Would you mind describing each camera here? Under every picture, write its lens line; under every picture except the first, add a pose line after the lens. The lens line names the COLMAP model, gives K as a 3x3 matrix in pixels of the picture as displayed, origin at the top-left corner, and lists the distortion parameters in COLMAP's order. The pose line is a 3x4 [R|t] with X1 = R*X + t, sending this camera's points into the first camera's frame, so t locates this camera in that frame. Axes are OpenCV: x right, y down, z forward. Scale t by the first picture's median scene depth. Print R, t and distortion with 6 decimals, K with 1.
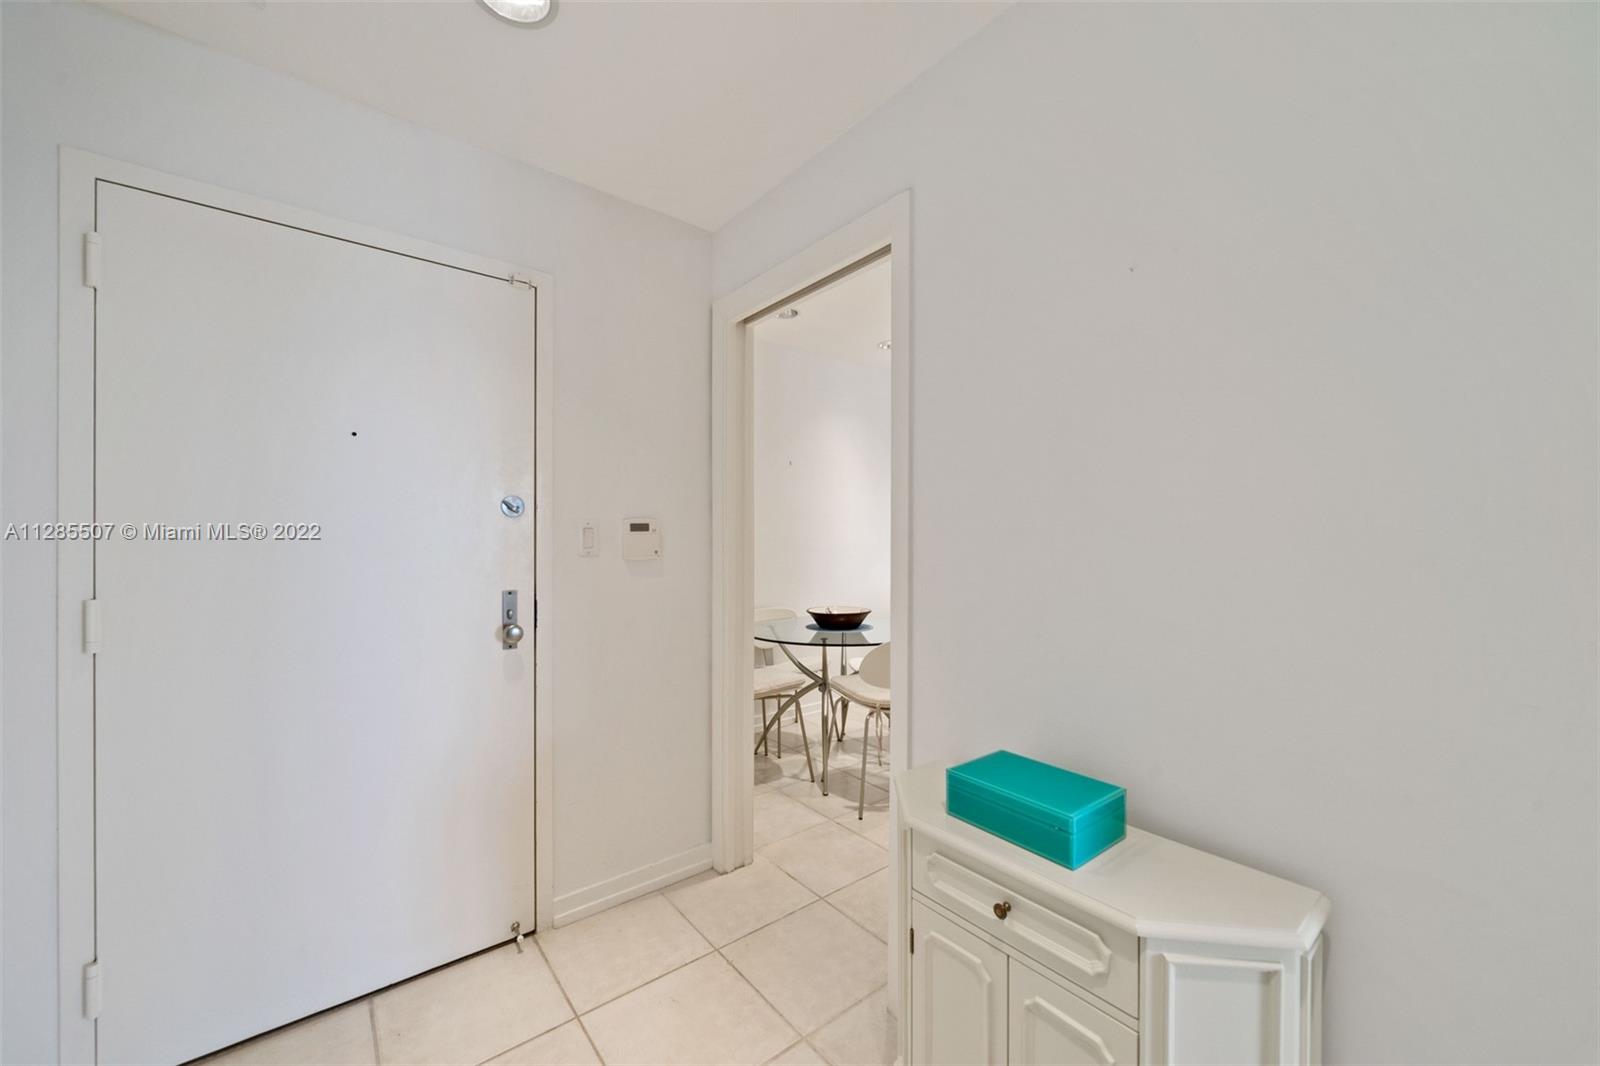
lens RADIAL K [[604.5, 0, 798.5], [0, 604.5, 539.6], [0, 0, 1]] dist [-0.000008, 0.000000]
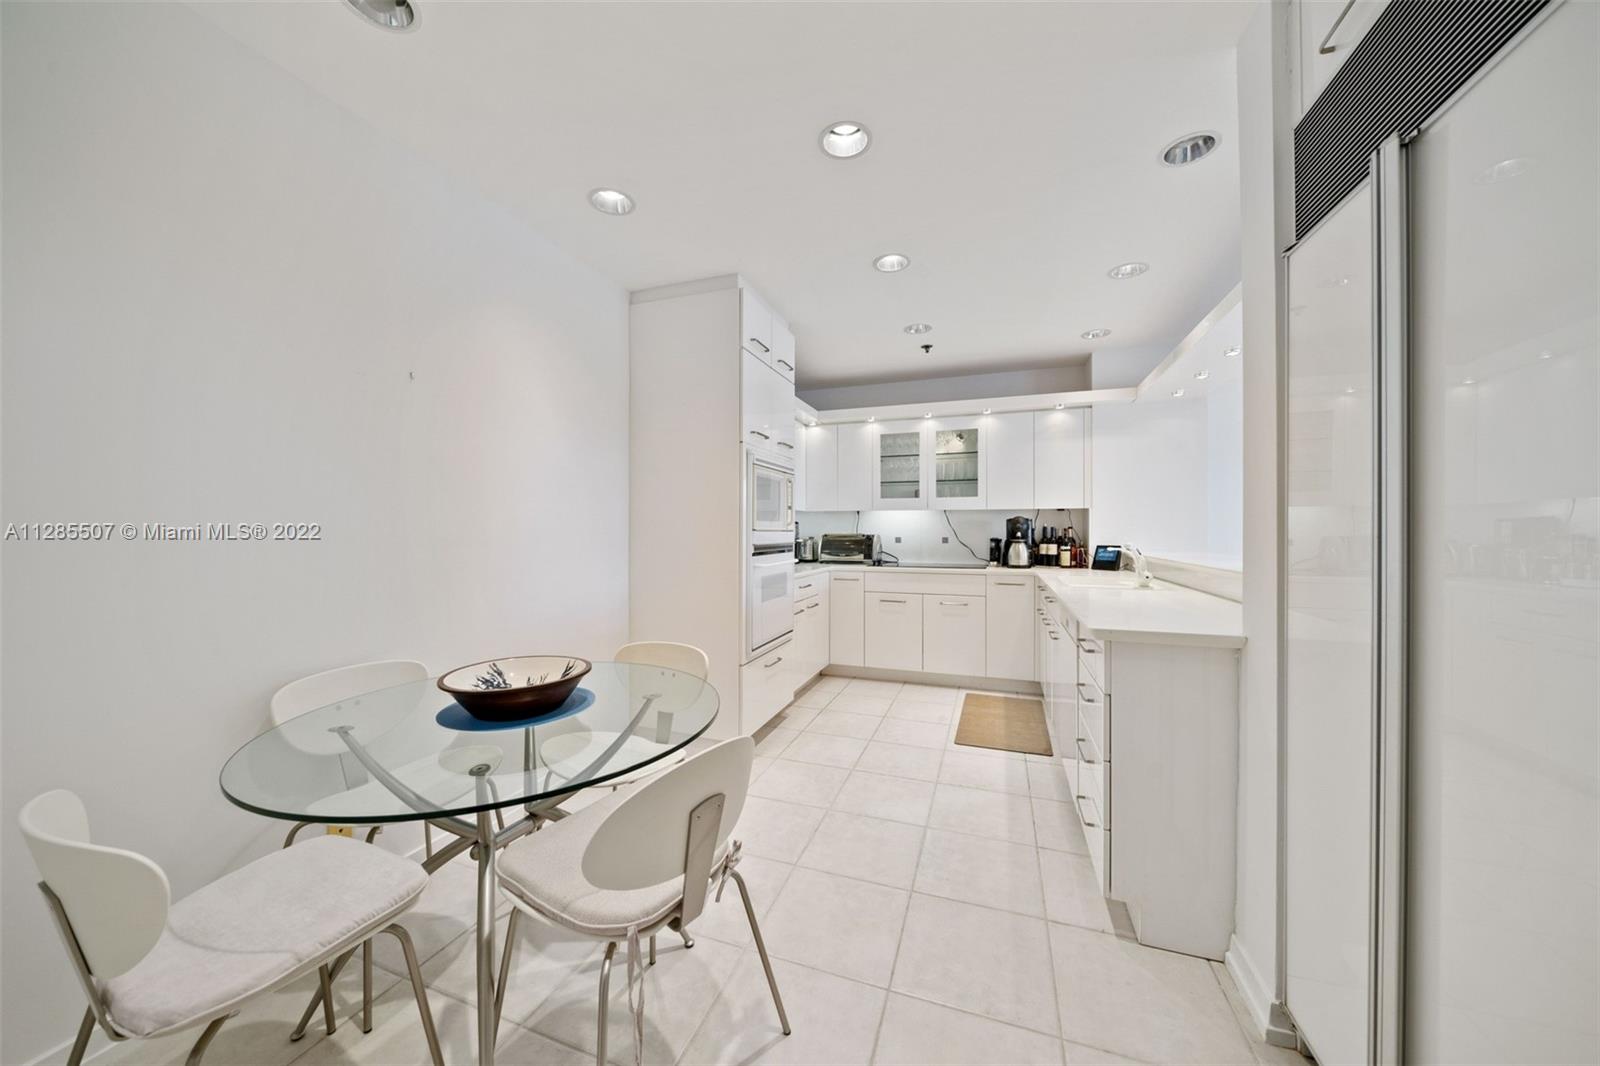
lens RADIAL K [[545.5, 0, 795.2], [0, 545.5, 531.1], [0, 0, 1]] dist [-0.011056, -0.000103]
pose [[0.856422, -0.003026, 0.516267, 0.034382], [0.000962, 0.999990, 0.004265, 0.005981], [-0.516275, -0.003156, 0.856417, 0.547938]]
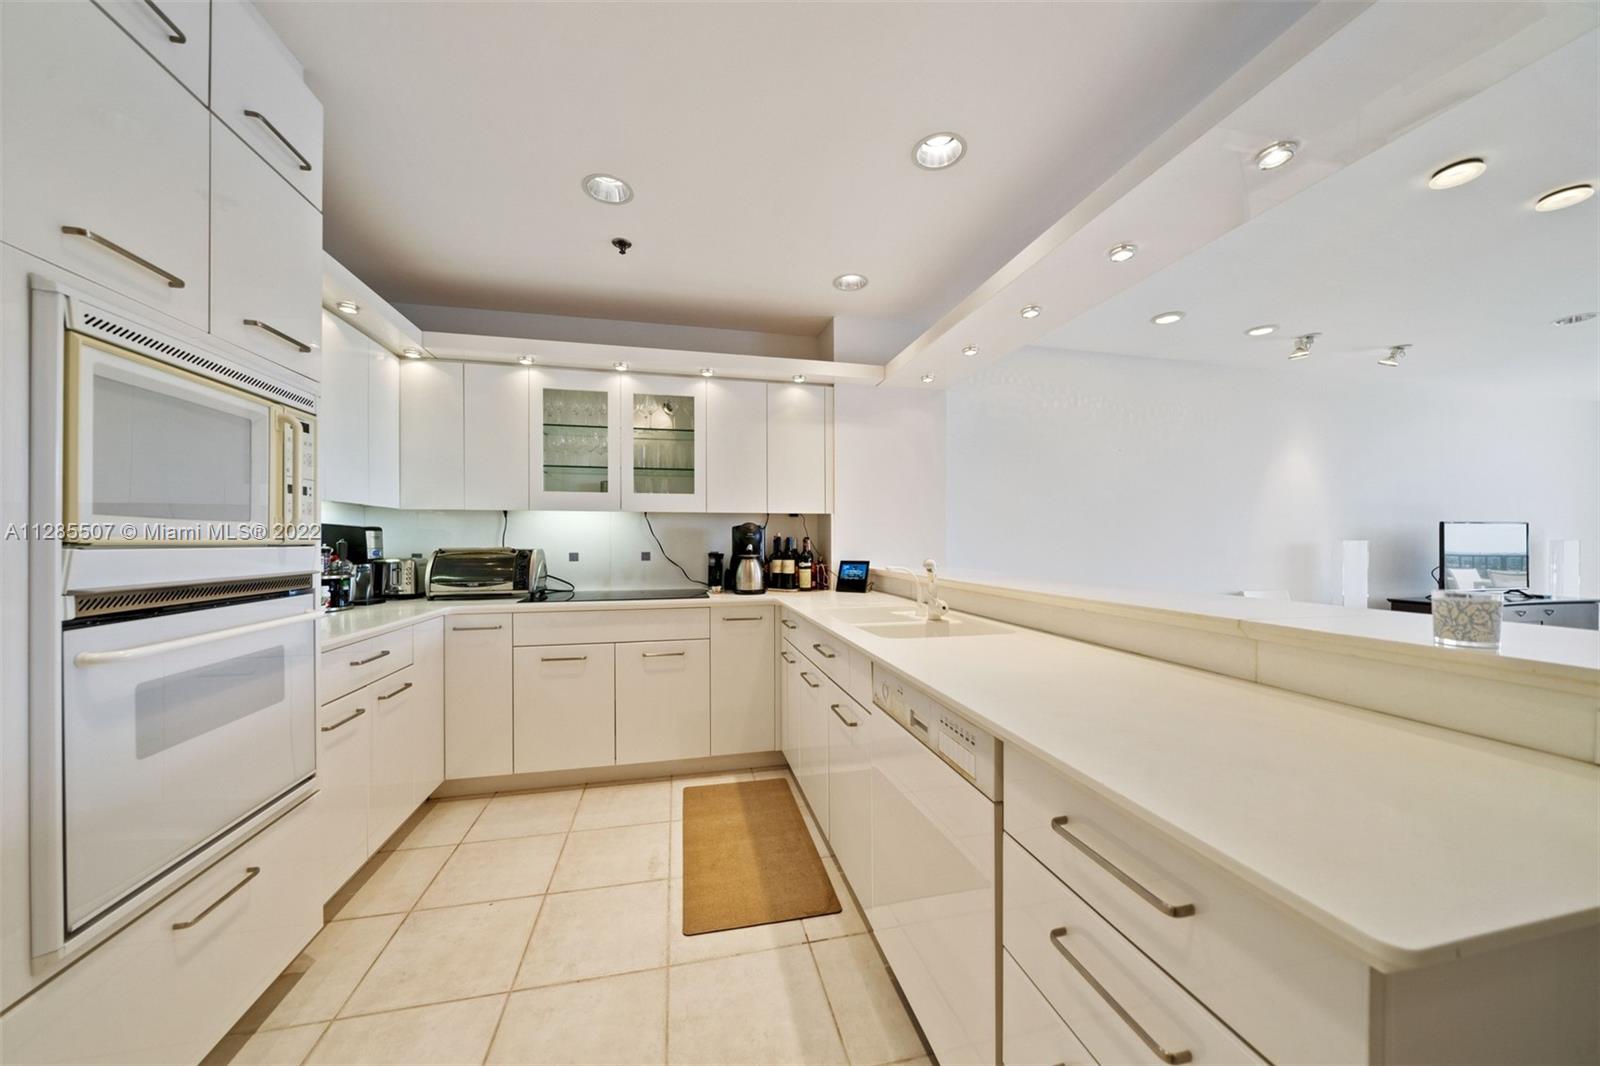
lens RADIAL K [[545.5, 0, 799.5], [0, 545.5, 544.7], [0, 0, 1]] dist [-0.011056, -0.000103]
pose [[0.439575, -0.009120, 0.898159, 0.042675], [0.001023, 0.999953, 0.009653, 0.005981], [-0.898205, -0.003324, 0.439564, 0.556958]]
